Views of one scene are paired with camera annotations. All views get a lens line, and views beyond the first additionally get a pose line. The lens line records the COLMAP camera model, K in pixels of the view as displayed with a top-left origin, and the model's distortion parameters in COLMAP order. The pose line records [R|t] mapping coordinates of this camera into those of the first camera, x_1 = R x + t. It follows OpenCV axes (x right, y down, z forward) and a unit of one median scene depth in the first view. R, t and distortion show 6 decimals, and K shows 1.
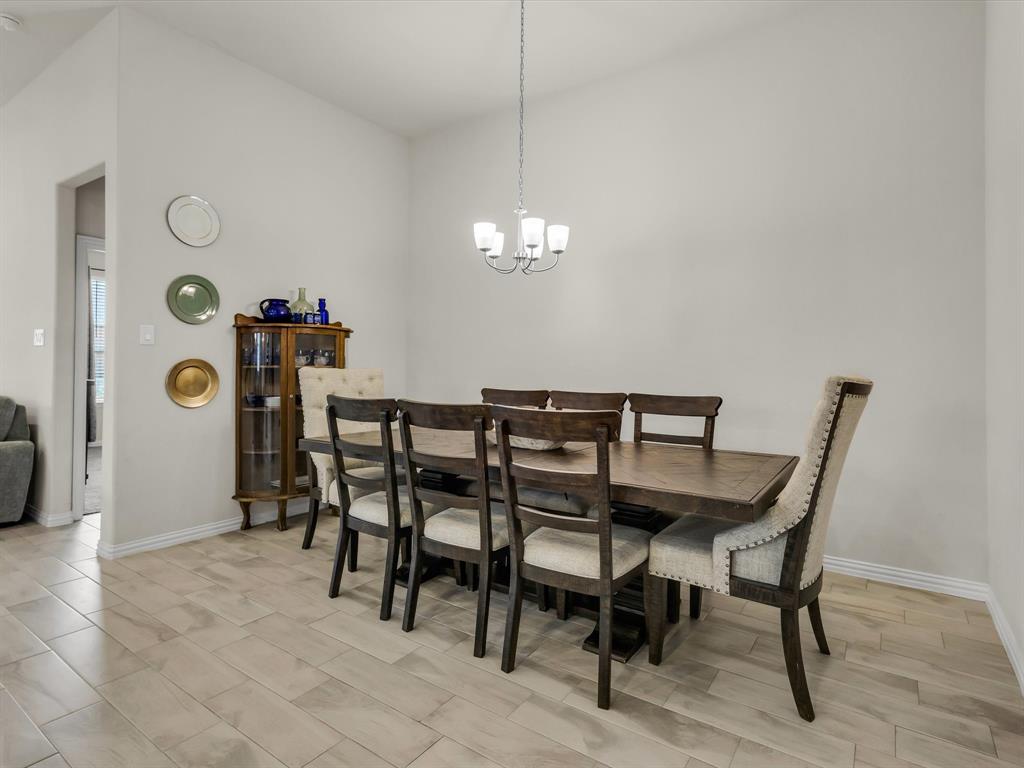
lens RADIAL K [[533.8, 0, 509.2], [0, 533.8, 381.5], [0, 0, 1]] dist [0.009807, -0.000847]
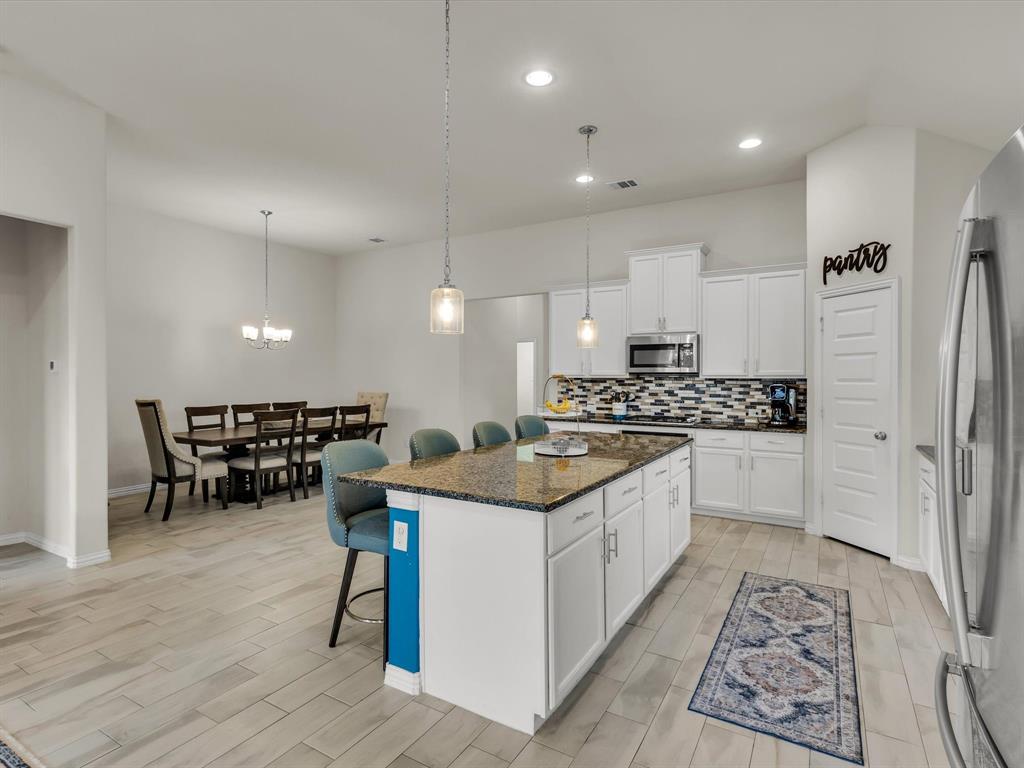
lens RADIAL K [[533.8, 0, 501.6], [0, 533.8, 378.9], [0, 0, 1]] dist [0.009807, -0.000847]
pose [[-0.063037, -0.015505, 0.997891, -1.778144], [0.014689, 0.999757, 0.016462, -0.086740], [-0.997903, 0.015696, -0.062794, 0.144048]]
